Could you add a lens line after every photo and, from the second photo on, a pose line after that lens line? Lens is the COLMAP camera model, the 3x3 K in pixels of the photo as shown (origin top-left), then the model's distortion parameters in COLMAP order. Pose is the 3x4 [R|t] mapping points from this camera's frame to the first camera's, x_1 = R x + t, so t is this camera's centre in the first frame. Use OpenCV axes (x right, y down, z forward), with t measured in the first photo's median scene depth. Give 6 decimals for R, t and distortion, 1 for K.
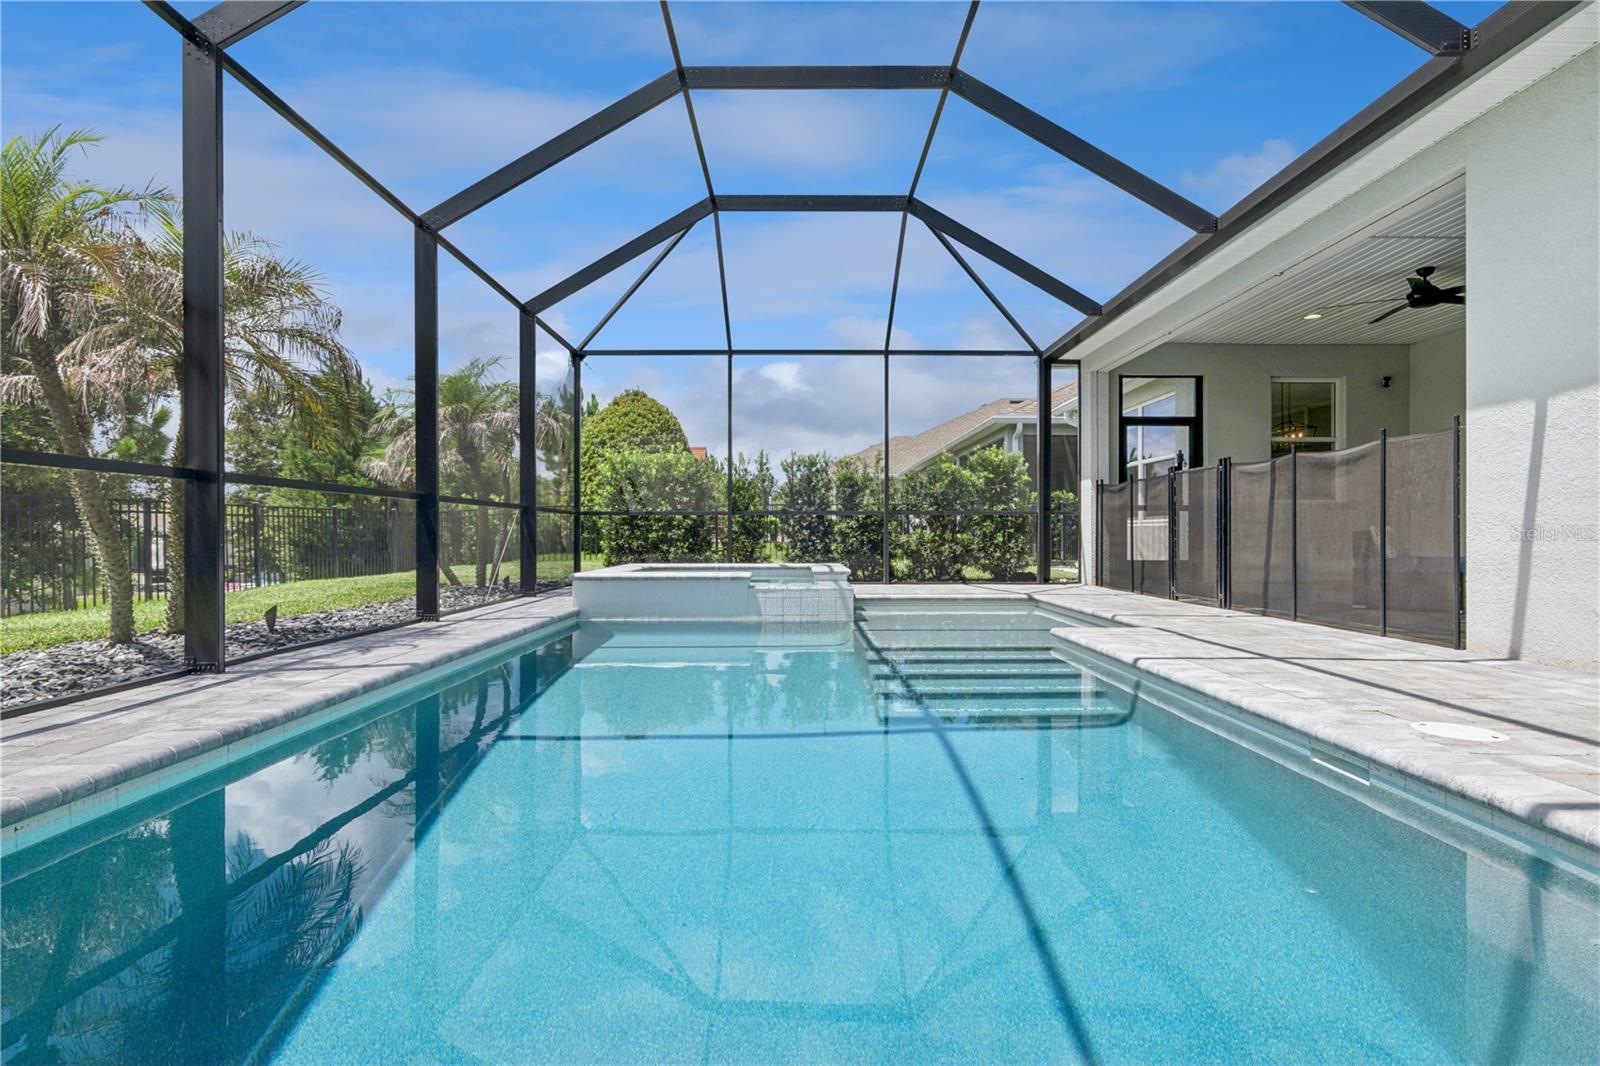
lens RADIAL K [[826.2, 0, 796.6], [0, 826.2, 530.2], [0, 0, 1]] dist [0.008821, 0.000587]
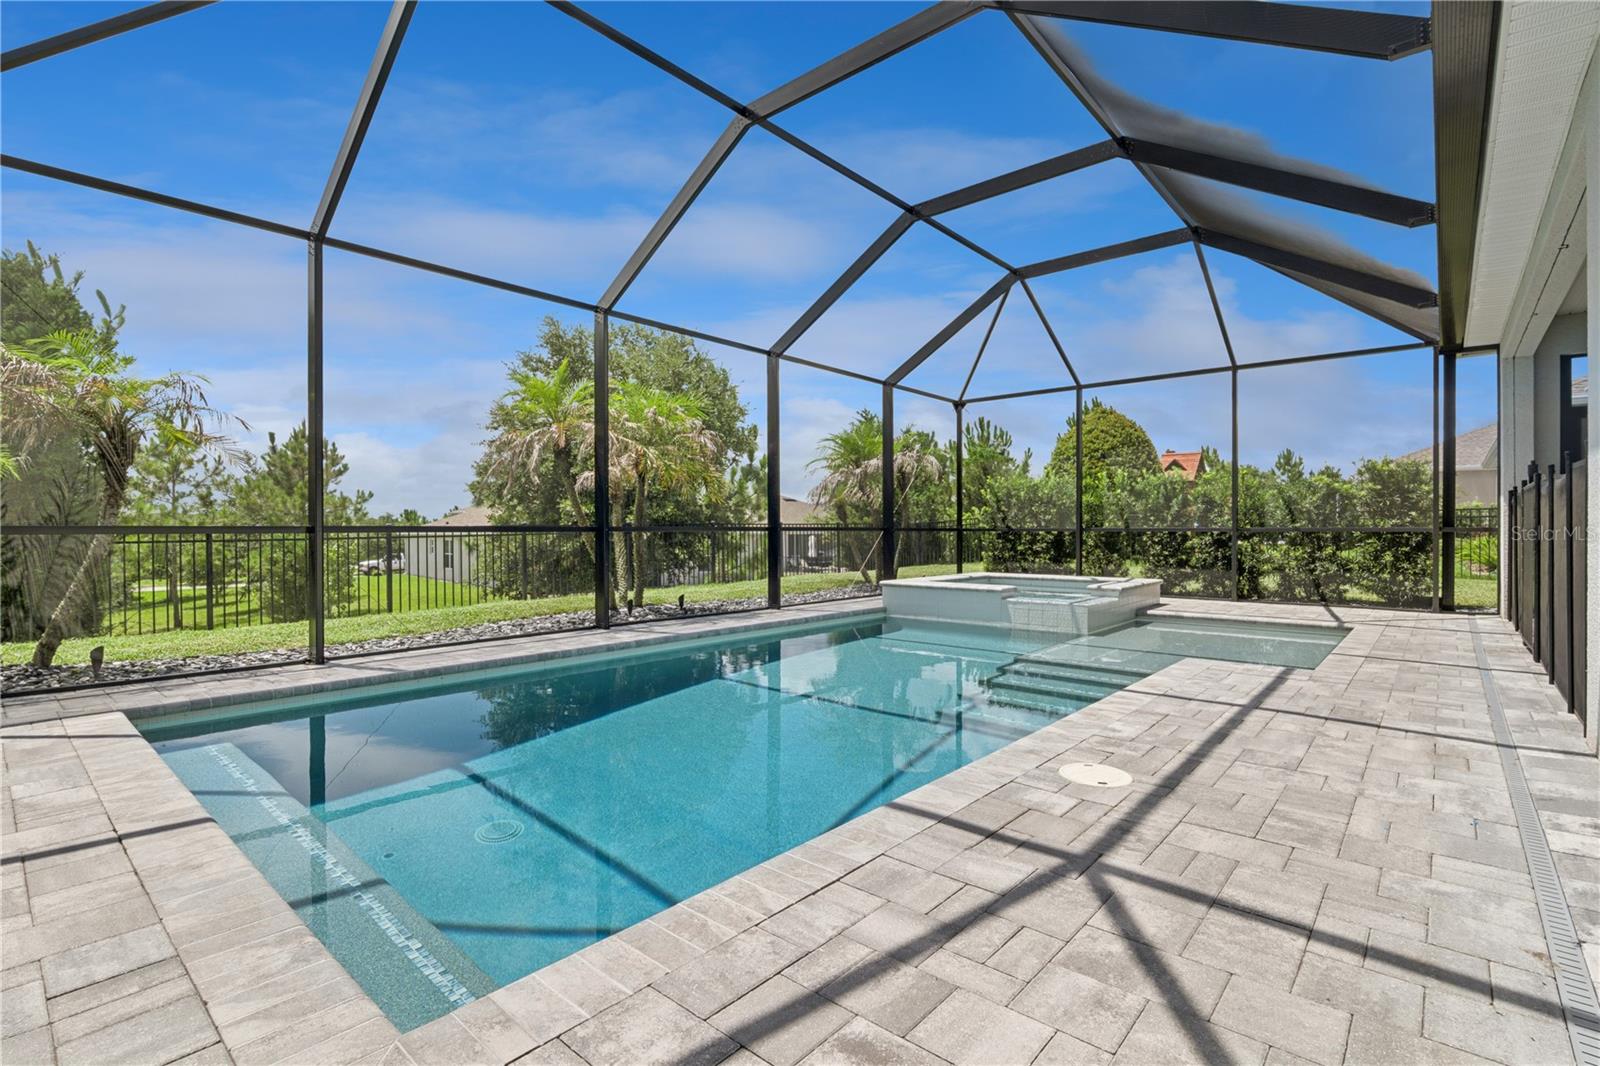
lens RADIAL K [[732.8, 0, 800.6], [0, 732.8, 531.9], [0, 0, 1]] dist [-0.004548, 0.000474]
pose [[0.750439, 0.001259, -0.660939, 0.288962], [0.004864, 0.999961, 0.007427, -0.026304], [0.660922, -0.008788, 0.750403, -0.004945]]
